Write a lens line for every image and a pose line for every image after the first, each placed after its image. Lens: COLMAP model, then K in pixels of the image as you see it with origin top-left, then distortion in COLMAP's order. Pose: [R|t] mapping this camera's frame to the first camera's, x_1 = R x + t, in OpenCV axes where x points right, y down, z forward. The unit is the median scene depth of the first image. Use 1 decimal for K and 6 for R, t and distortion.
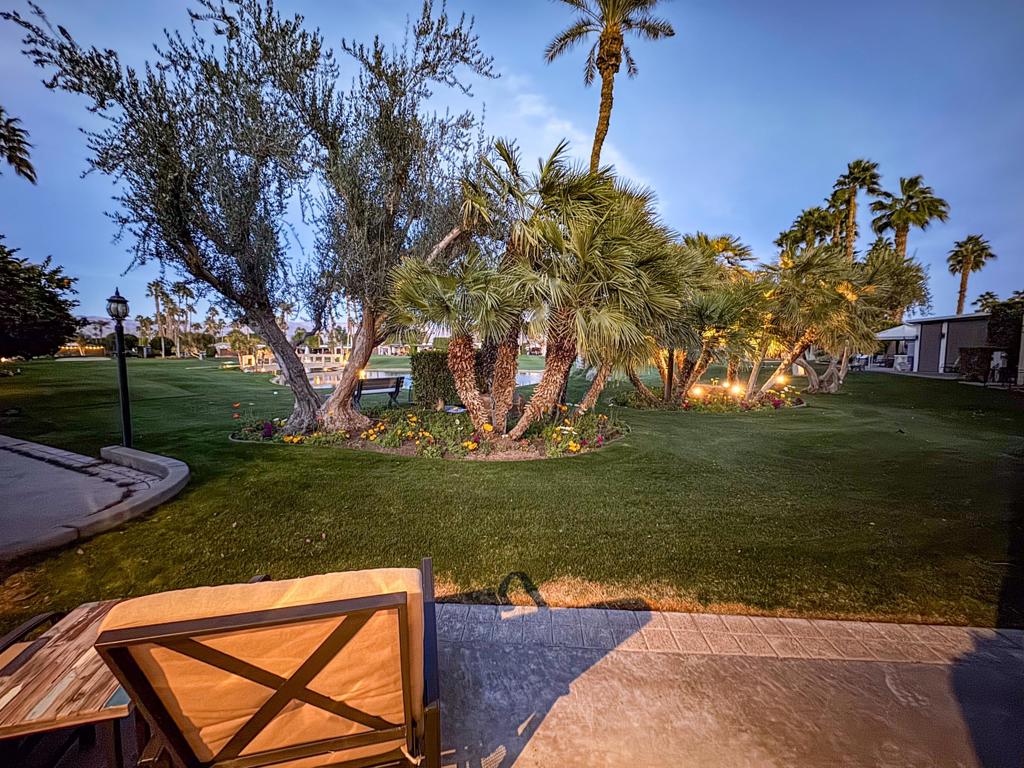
lens RADIAL K [[417.0, 0, 506.2], [0, 417.0, 380.2], [0, 0, 1]] dist [0.009786, -0.000600]
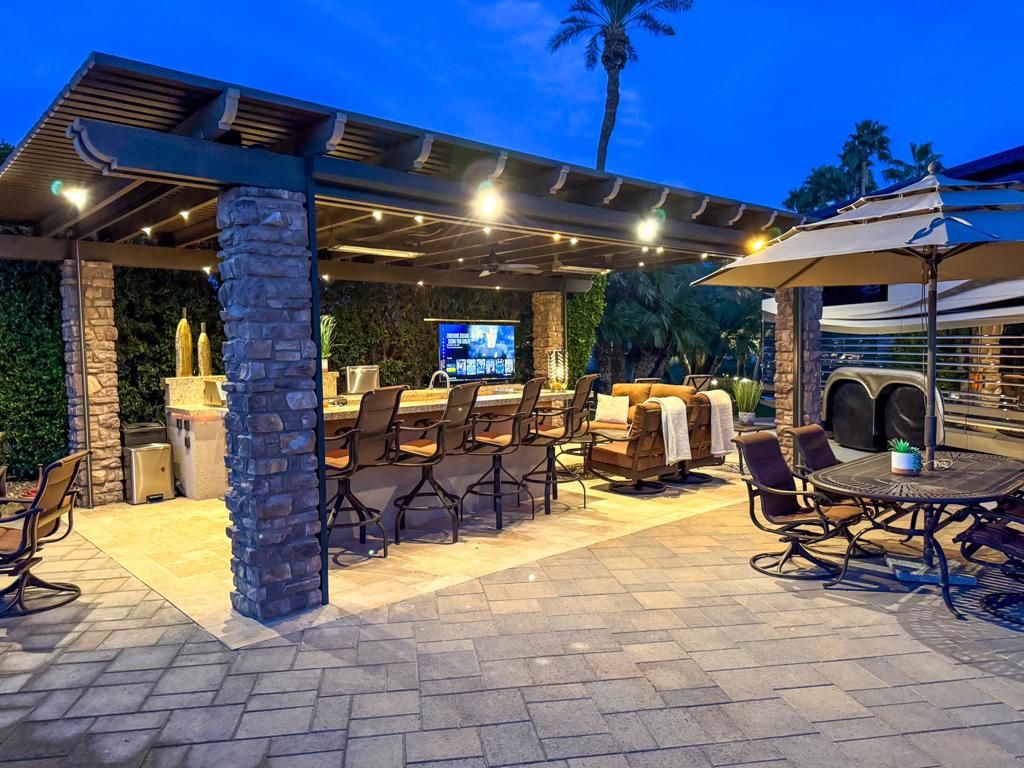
lens RADIAL K [[724.9, 0, 519.0], [0, 724.9, 381.3], [0, 0, 1]] dist [0.066396, -0.044541]
pose [[0.978634, -0.024356, 0.204163, -0.124289], [0.030615, 0.999151, -0.027557, 0.015202], [-0.203319, 0.033219, 0.978549, -0.223380]]
